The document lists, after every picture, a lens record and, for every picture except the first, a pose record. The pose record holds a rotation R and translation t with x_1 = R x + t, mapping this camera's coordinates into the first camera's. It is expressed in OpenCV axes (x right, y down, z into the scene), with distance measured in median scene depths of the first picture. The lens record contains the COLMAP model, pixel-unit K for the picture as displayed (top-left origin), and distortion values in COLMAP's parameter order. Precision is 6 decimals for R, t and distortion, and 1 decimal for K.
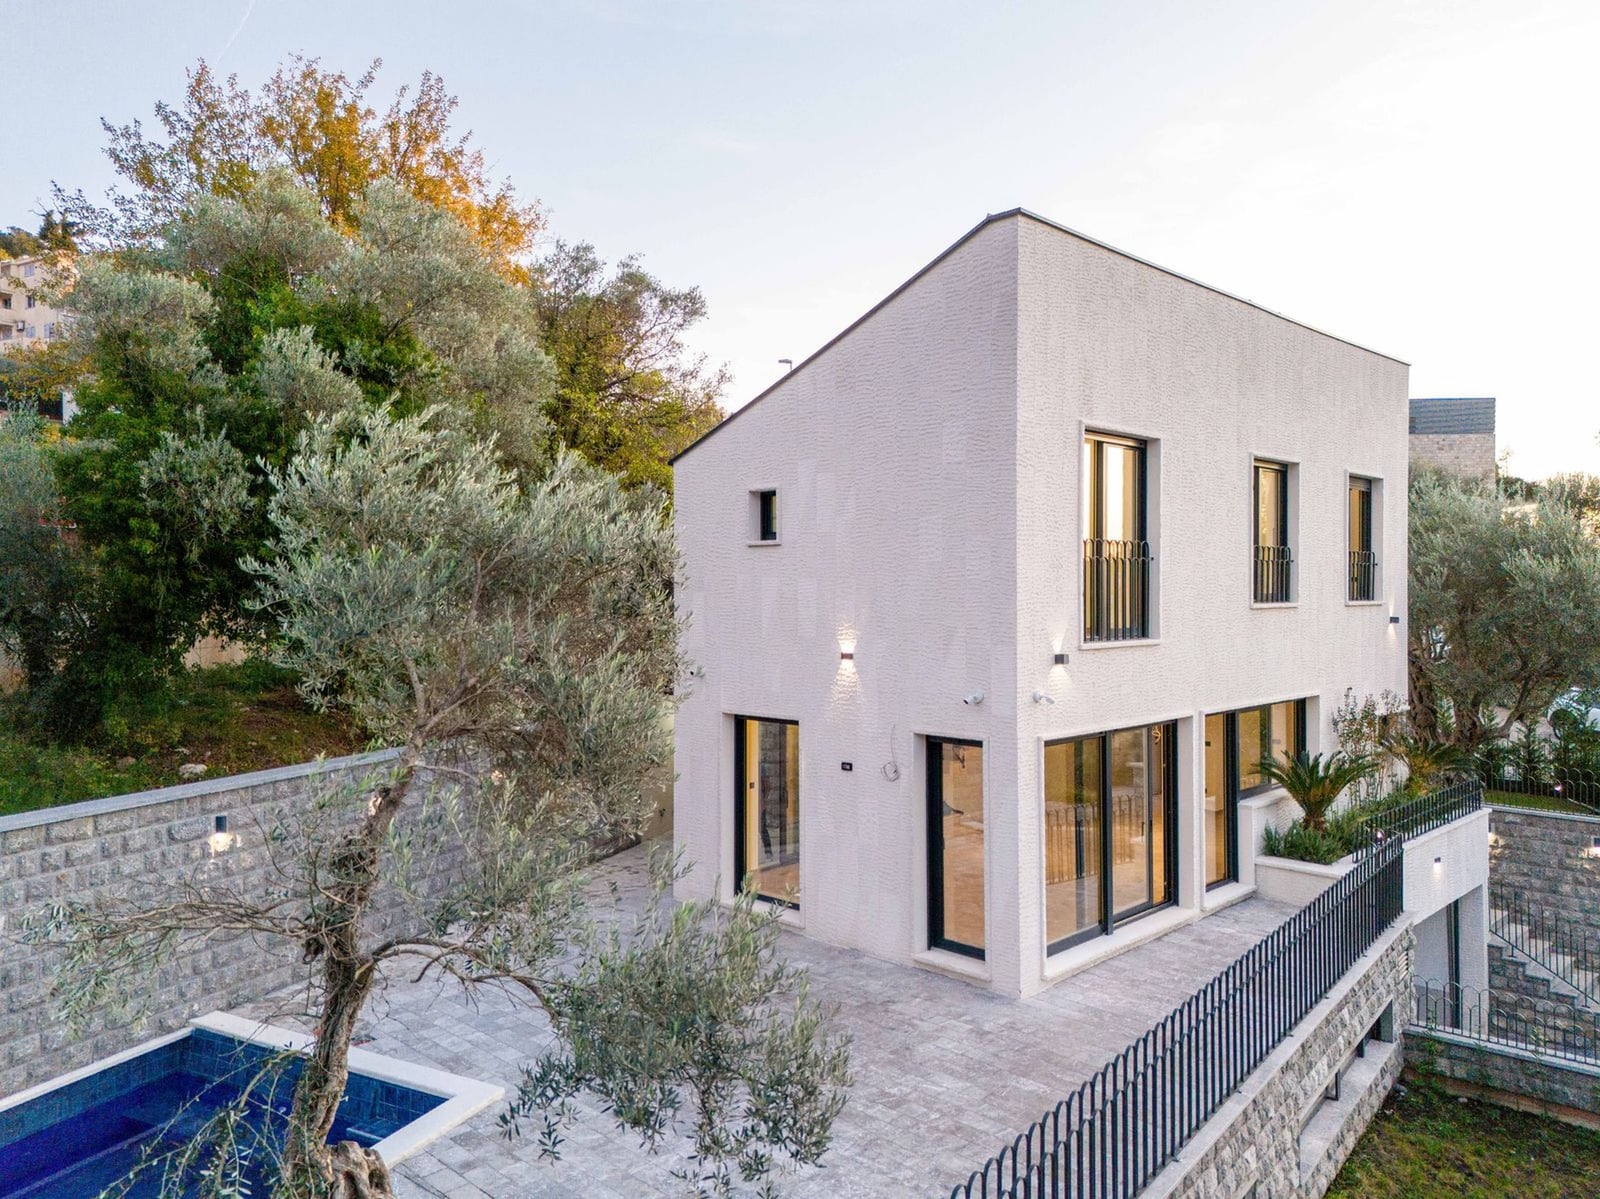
lens RADIAL K [[1169.4, 0, 793.2], [0, 1169.4, 603.7], [0, 0, 1]] dist [0.118533, -0.079897]
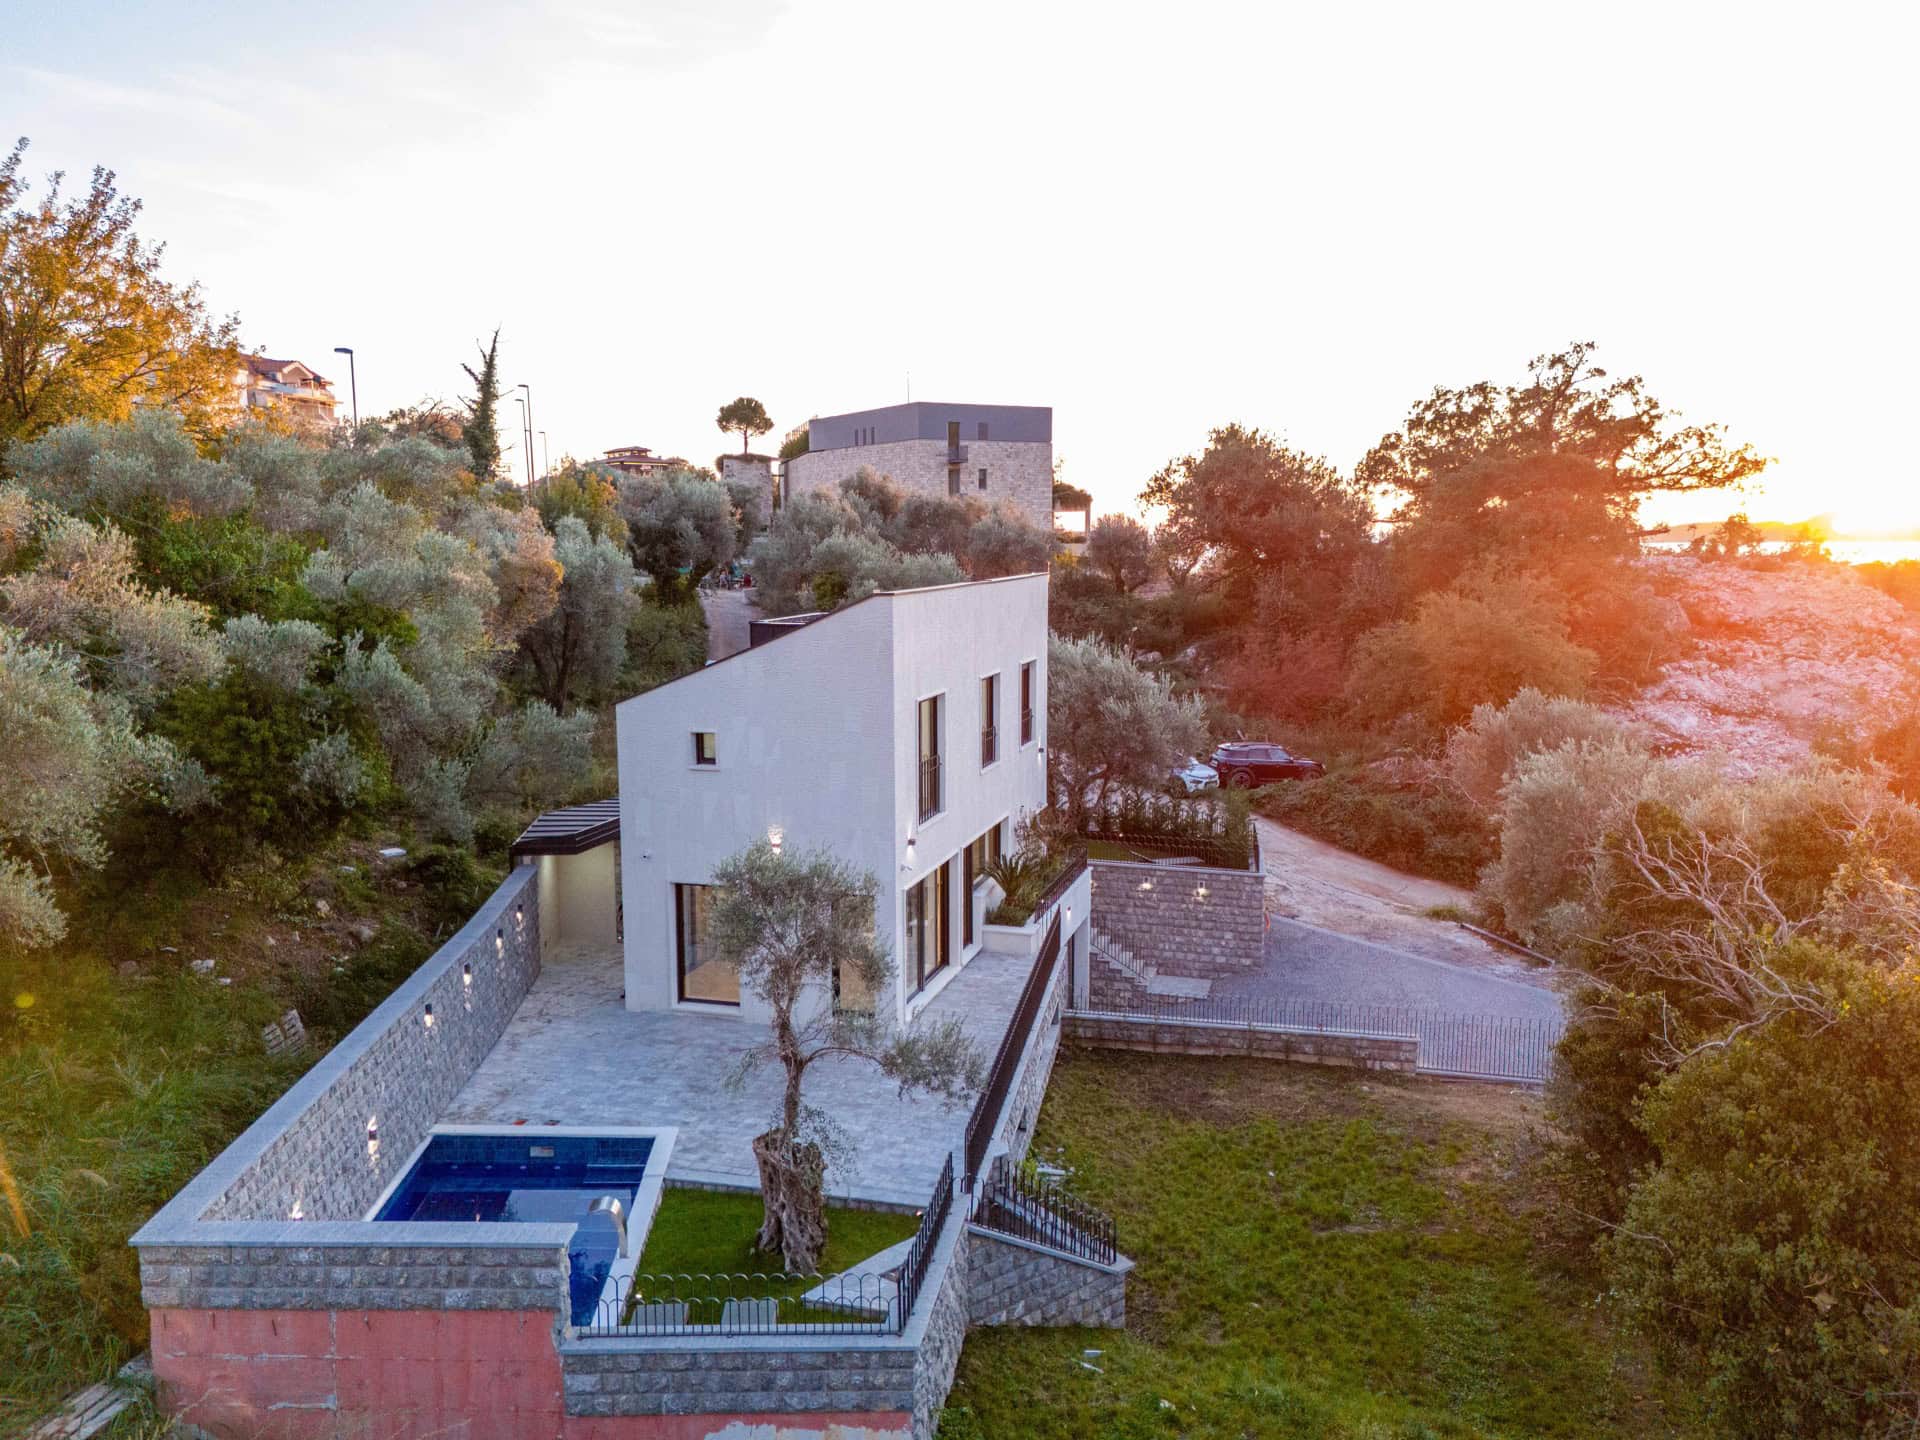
lens RADIAL K [[1453.6, 0, 978.2], [0, 1453.6, 730.3], [0, 0, 1]] dist [0.071453, -0.003066]
pose [[0.882220, -0.058279, 0.467216, -0.451513], [0.003362, 0.993064, 0.117523, -0.245208], [-0.470825, -0.102110, 0.876298, -0.599819]]
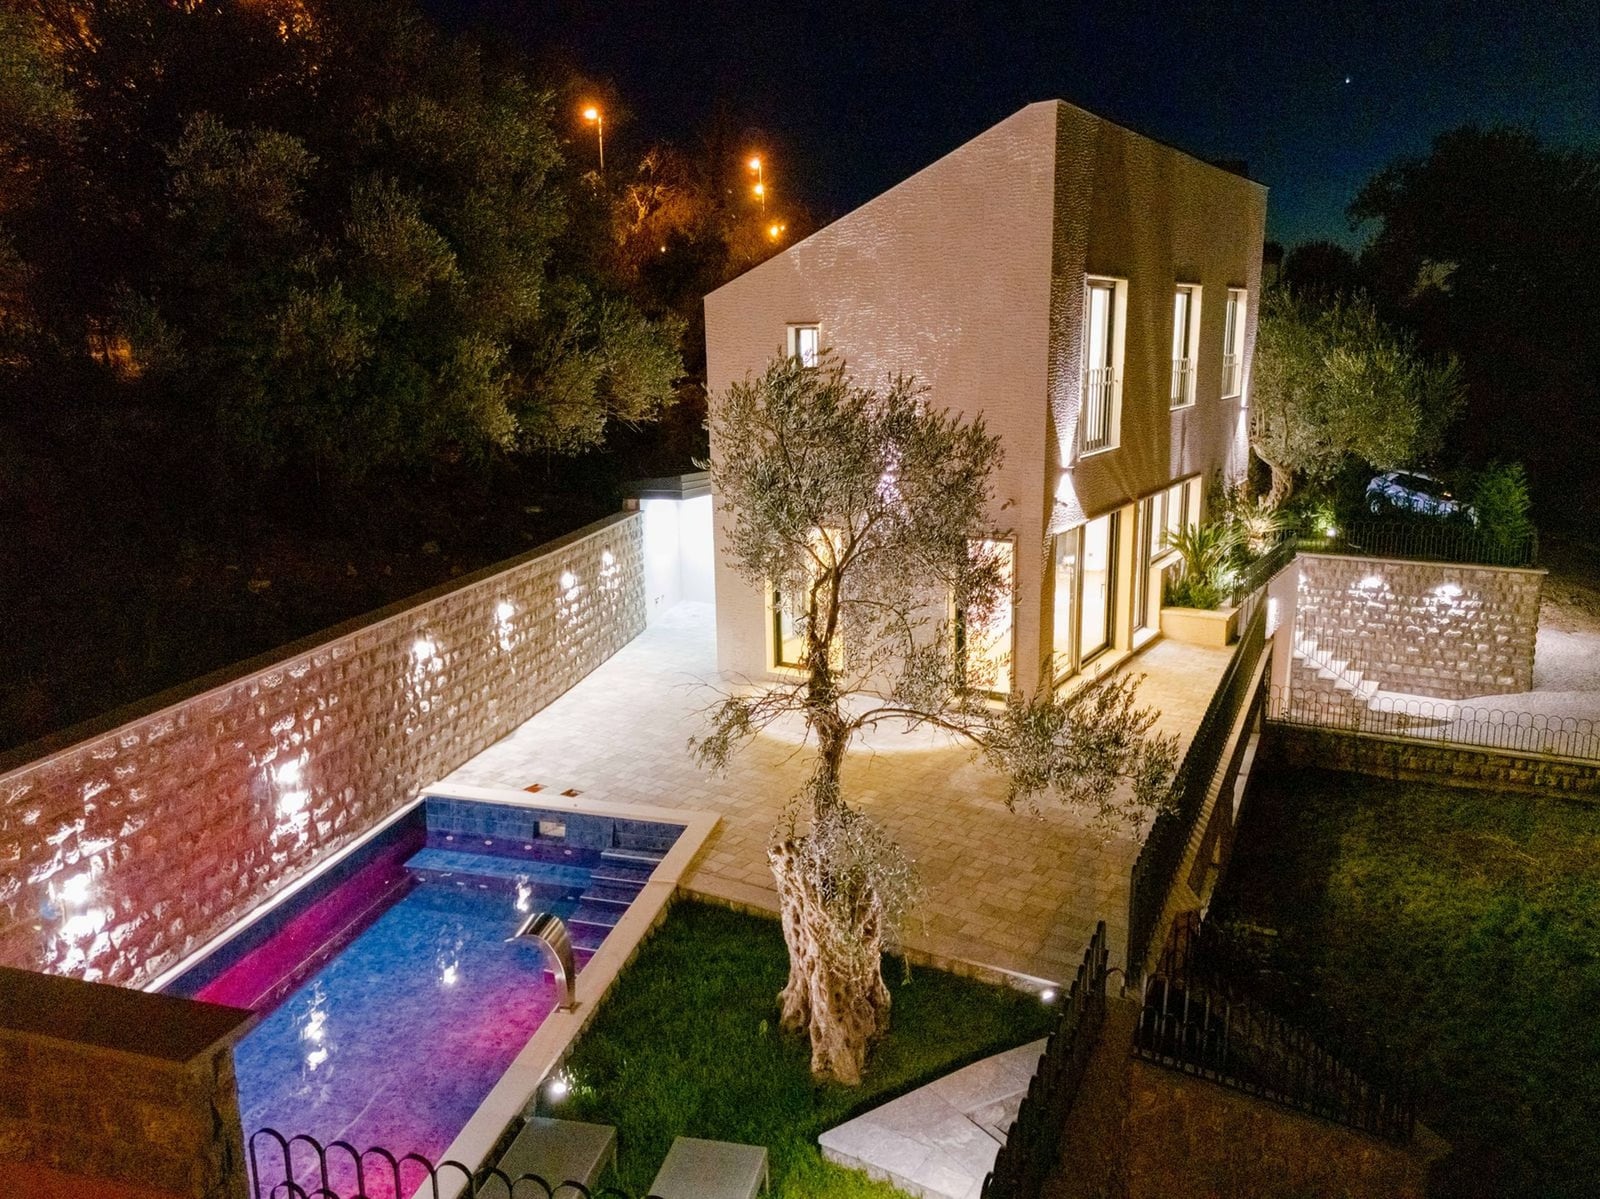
lens RADIAL K [[1169.4, 0, 793.2], [0, 1169.4, 603.7], [0, 0, 1]] dist [0.118533, -0.079897]
pose [[0.980425, -0.059873, 0.187568, -0.214059], [0.021377, 0.979381, 0.200888, -0.051429], [-0.195729, -0.192946, 0.961490, -0.137509]]
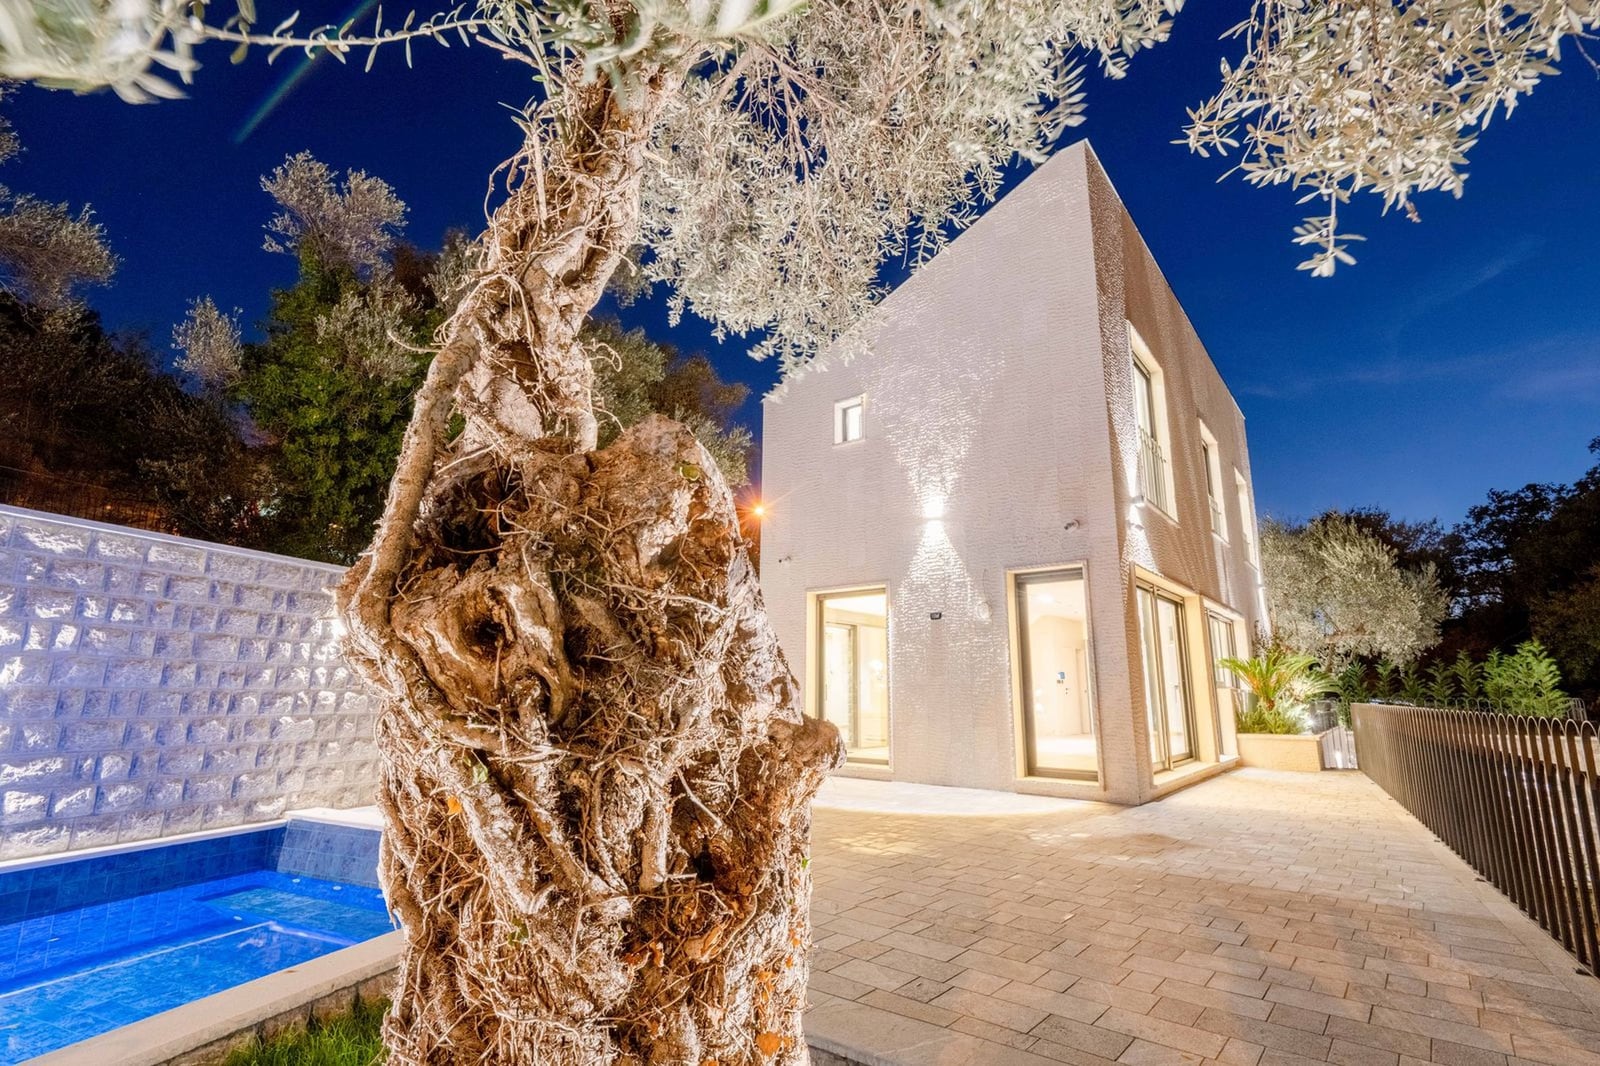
lens RADIAL K [[759.7, 0, 800.0], [0, 759.7, 533.0], [0, 0, 1]] dist [0.002645, -0.006136]
pose [[0.996367, 0.016596, 0.083526, -0.103974], [0.000336, 0.980053, -0.198735, 0.159027], [-0.085159, 0.198041, 0.976487, 0.227471]]
